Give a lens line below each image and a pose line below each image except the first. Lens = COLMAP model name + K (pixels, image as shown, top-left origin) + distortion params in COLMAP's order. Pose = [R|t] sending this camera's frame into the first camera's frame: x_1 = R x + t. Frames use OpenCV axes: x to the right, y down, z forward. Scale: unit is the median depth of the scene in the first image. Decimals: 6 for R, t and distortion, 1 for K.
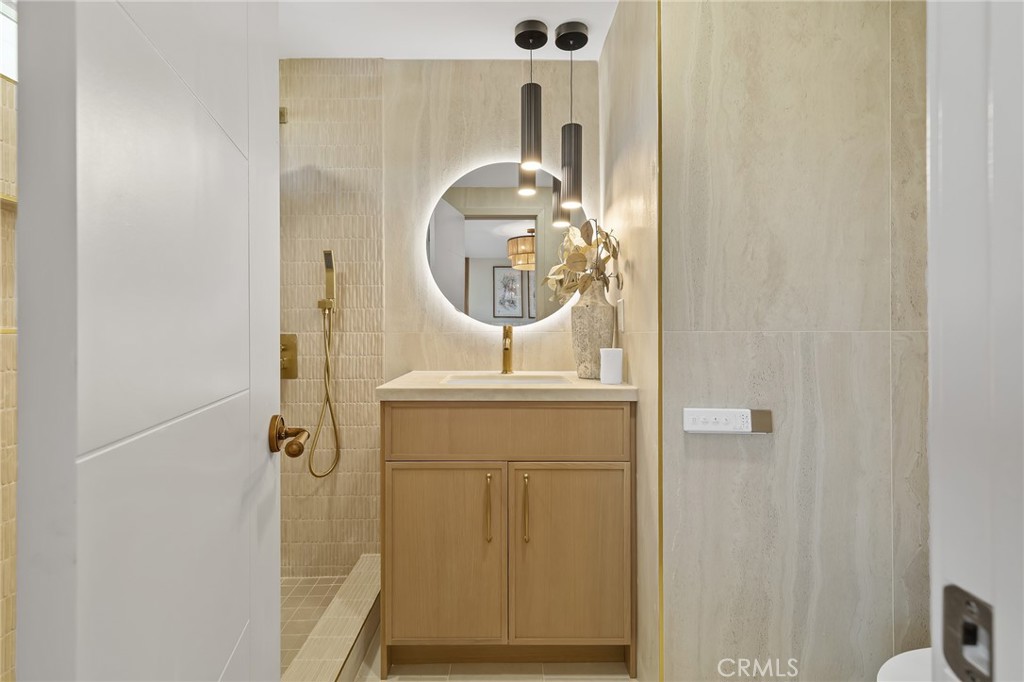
lens RADIAL K [[460.3, 0, 509.3], [0, 460.3, 336.1], [0, 0, 1]] dist [0.008183, -0.000162]
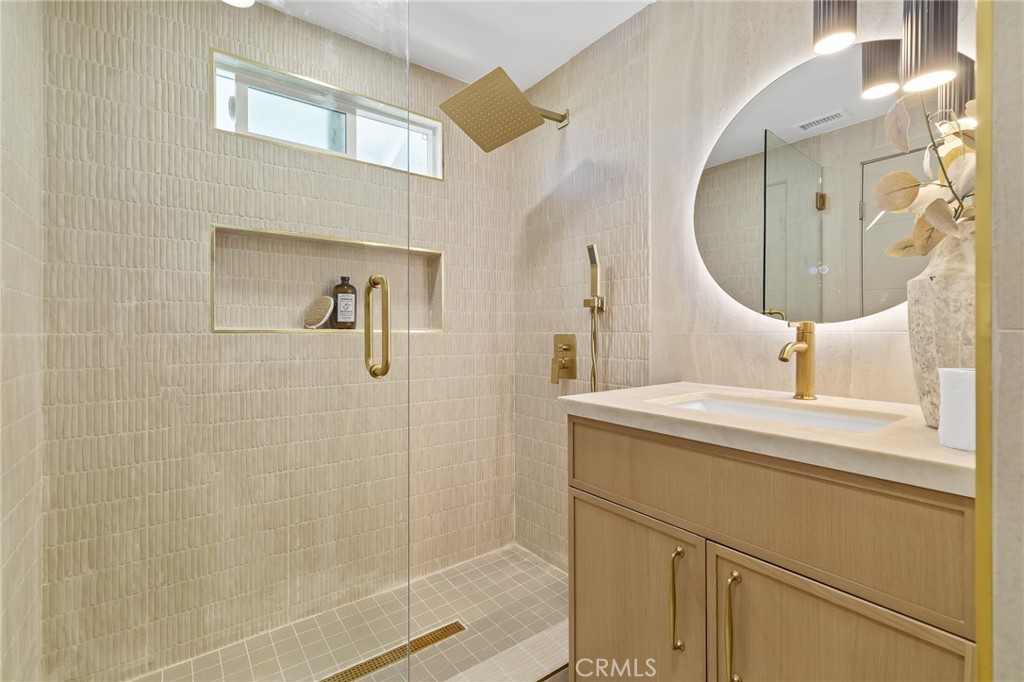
lens RADIAL K [[460.3, 0, 509.3], [0, 460.3, 336.1], [0, 0, 1]] dist [0.008183, -0.000162]
pose [[0.587225, 0.006382, -0.809398, 0.256311], [-0.005993, 0.999976, 0.003536, -0.003197], [0.809401, 0.002775, 0.587249, 0.305501]]
